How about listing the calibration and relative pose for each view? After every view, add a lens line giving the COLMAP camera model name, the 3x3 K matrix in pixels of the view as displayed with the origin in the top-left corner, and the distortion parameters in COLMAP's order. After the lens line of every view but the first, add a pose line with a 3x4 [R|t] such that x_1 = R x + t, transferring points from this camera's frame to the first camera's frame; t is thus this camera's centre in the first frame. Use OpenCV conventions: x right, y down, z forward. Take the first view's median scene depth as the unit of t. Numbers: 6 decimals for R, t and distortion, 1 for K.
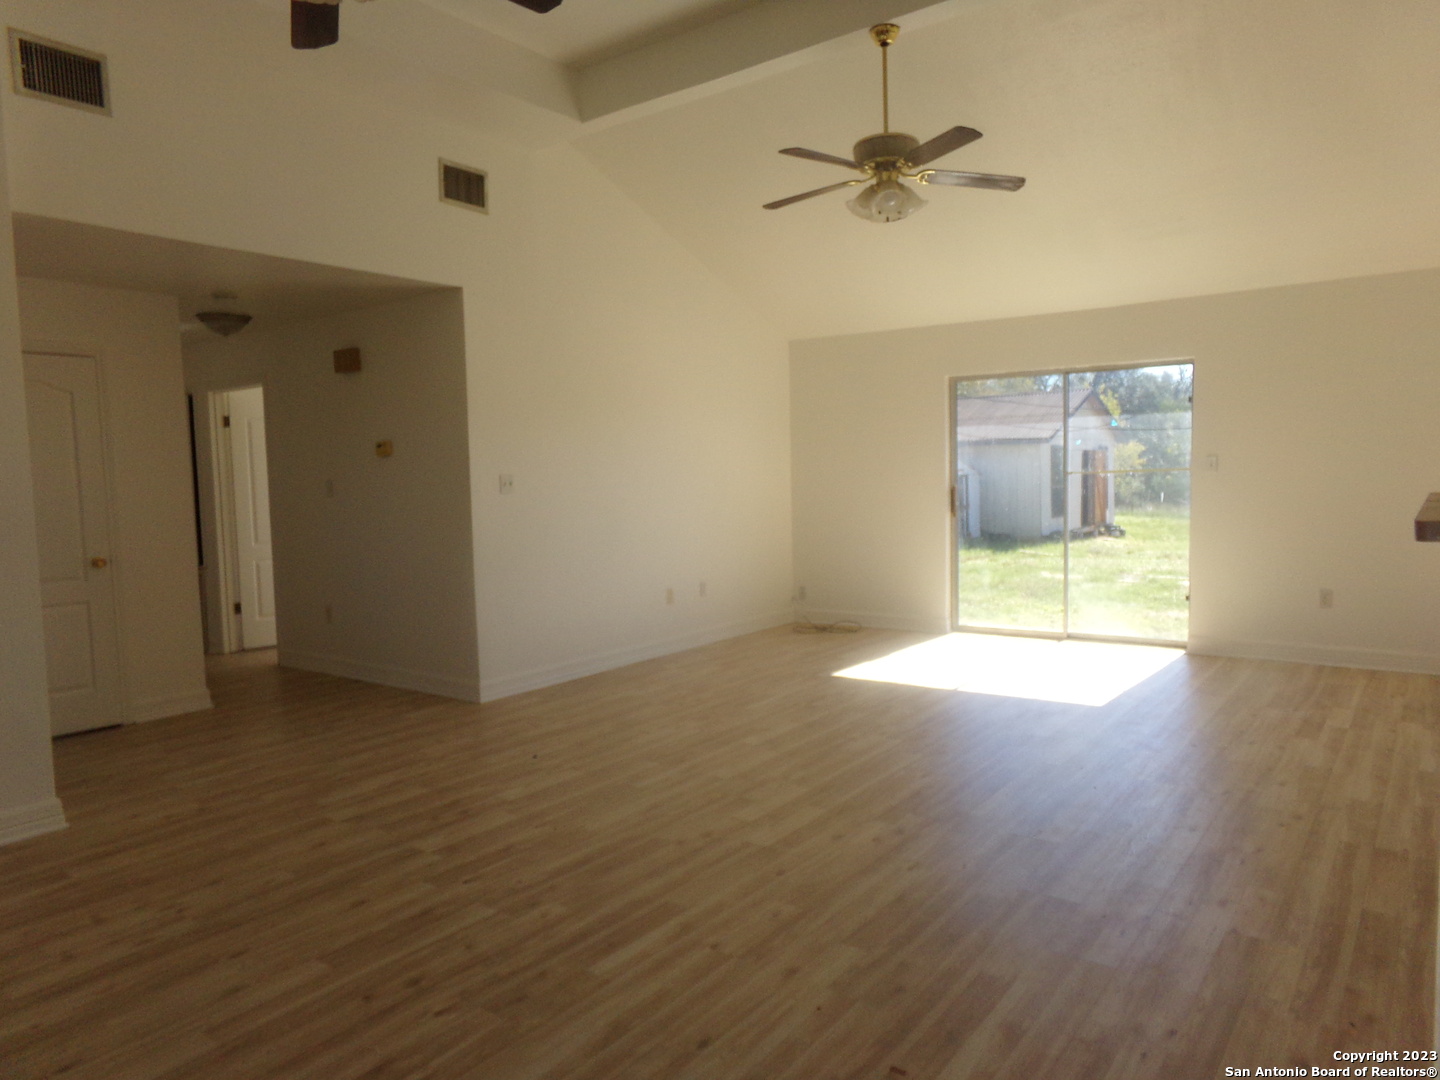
lens RADIAL K [[986.7, 0, 710.7], [0, 986.7, 547.8], [0, 0, 1]] dist [-0.072115, 0.099687]
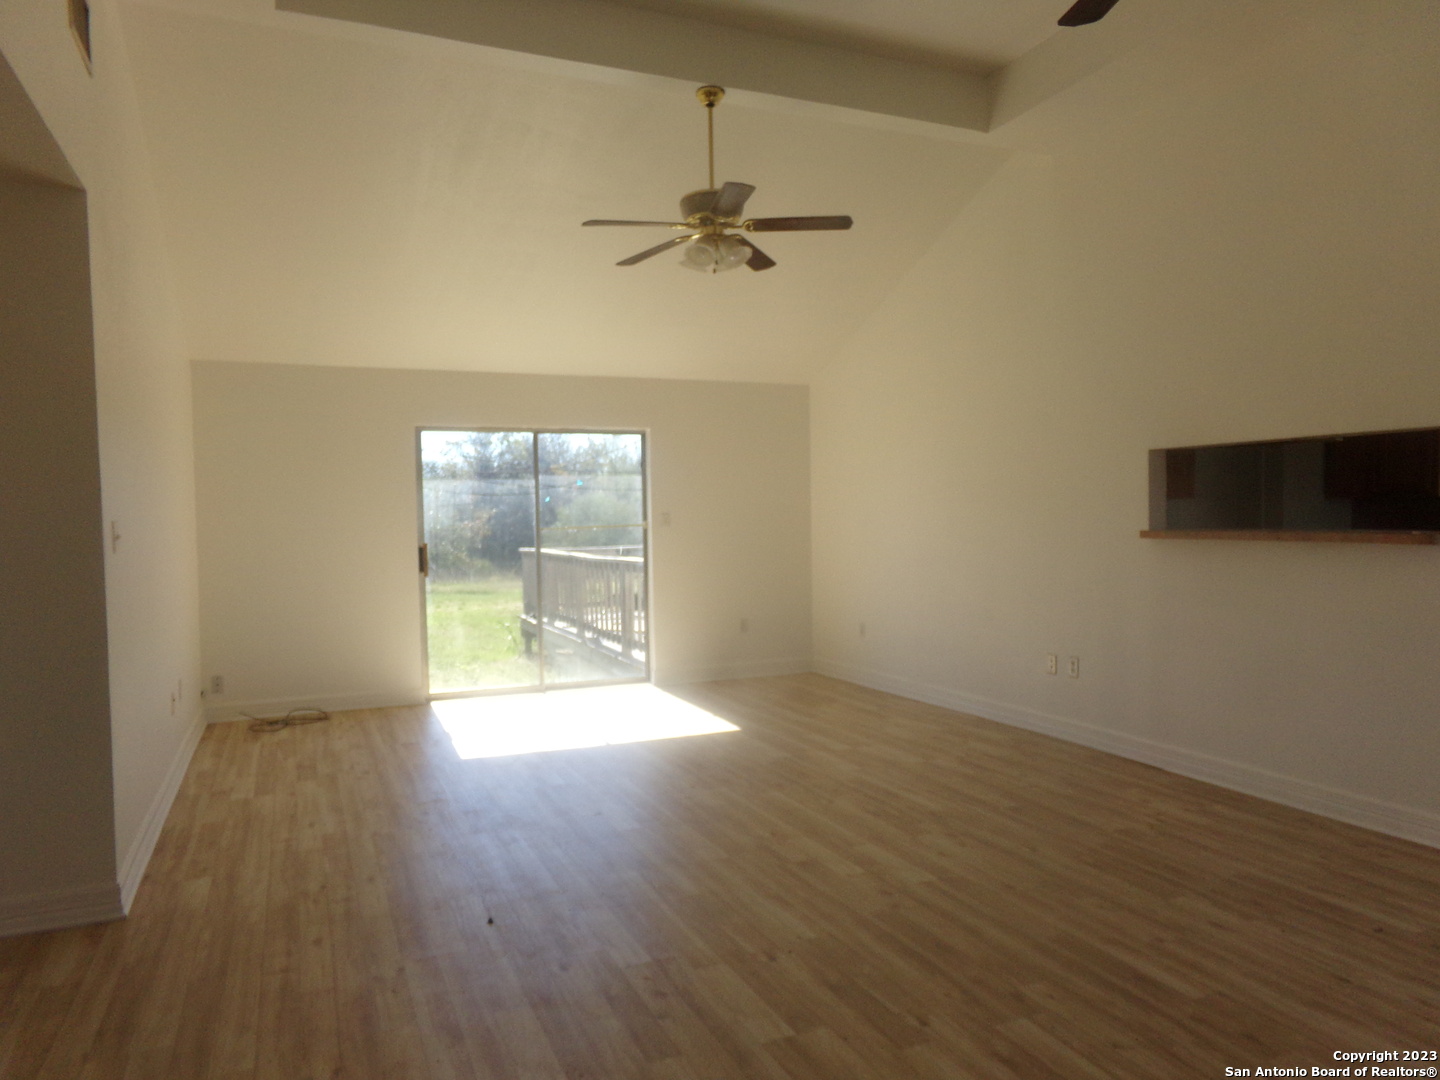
lens RADIAL K [[983.4, 0, 720.0], [0, 983.4, 540.0], [0, 0, 1]] dist [0.026221, -0.000823]
pose [[0.486035, -0.004240, 0.873929, -0.727699], [0.070245, 0.996942, -0.034230, -0.021935], [-0.871112, 0.078026, 0.484847, 0.514506]]
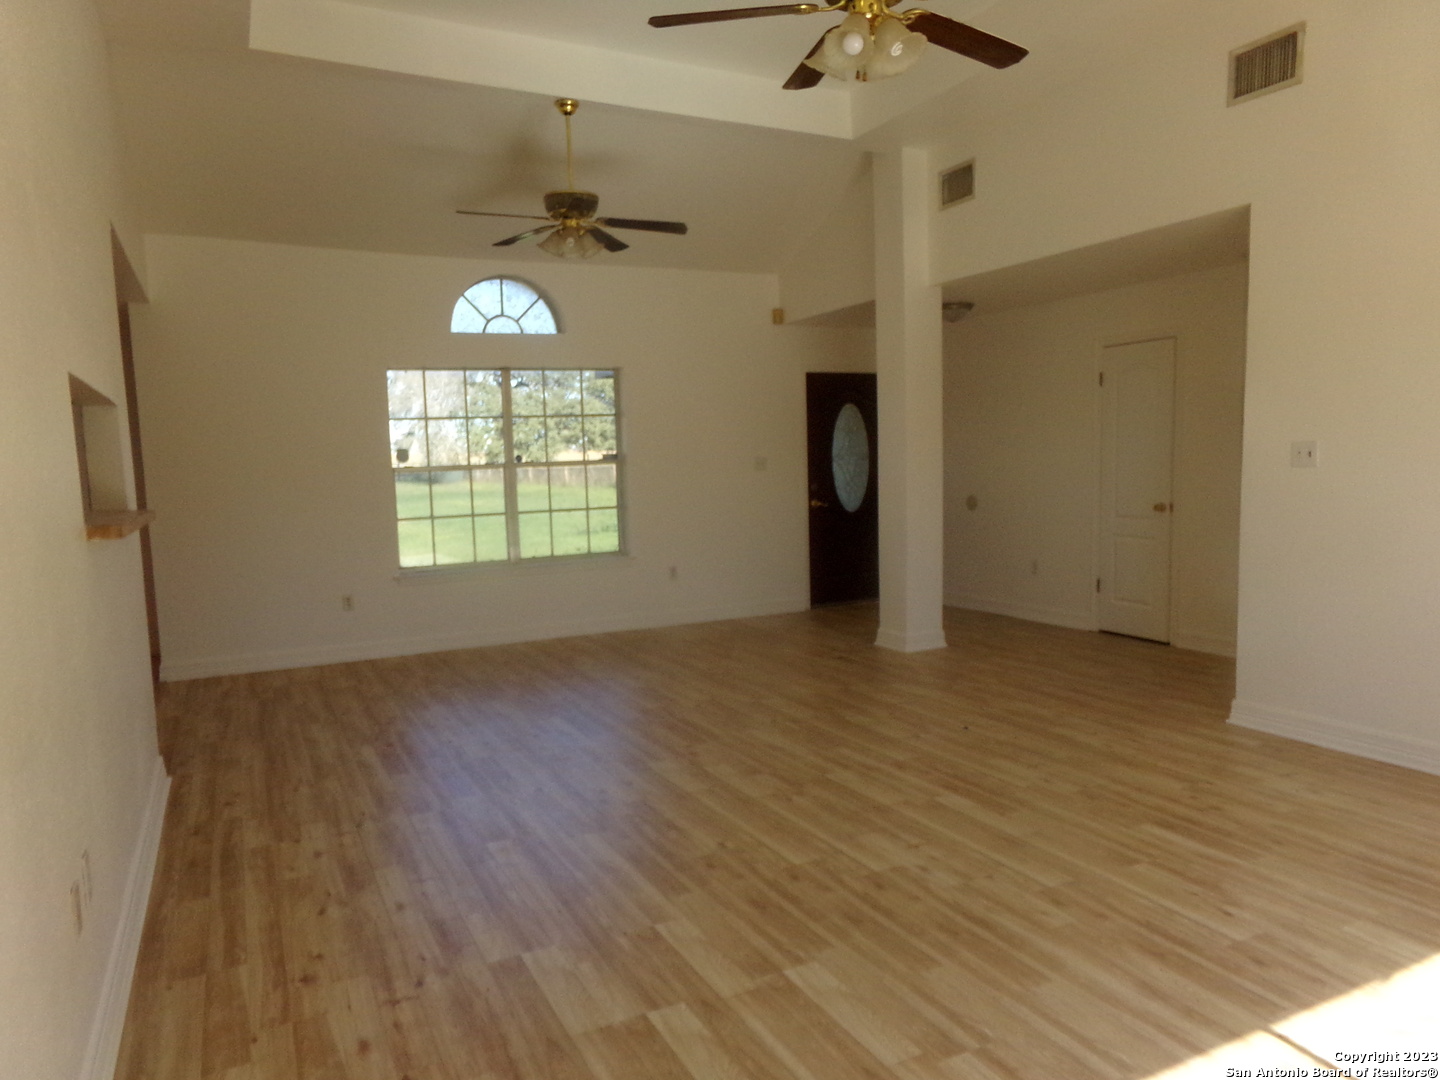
lens RADIAL K [[984.4, 0, 719.1], [0, 984.4, 551.1], [0, 0, 1]] dist [-0.083530, 0.143543]
pose [[-0.434792, 0.126448, -0.891609, 0.842908], [-0.029074, 0.987605, 0.154240, -0.122832], [0.900061, 0.092985, -0.425727, 1.219226]]
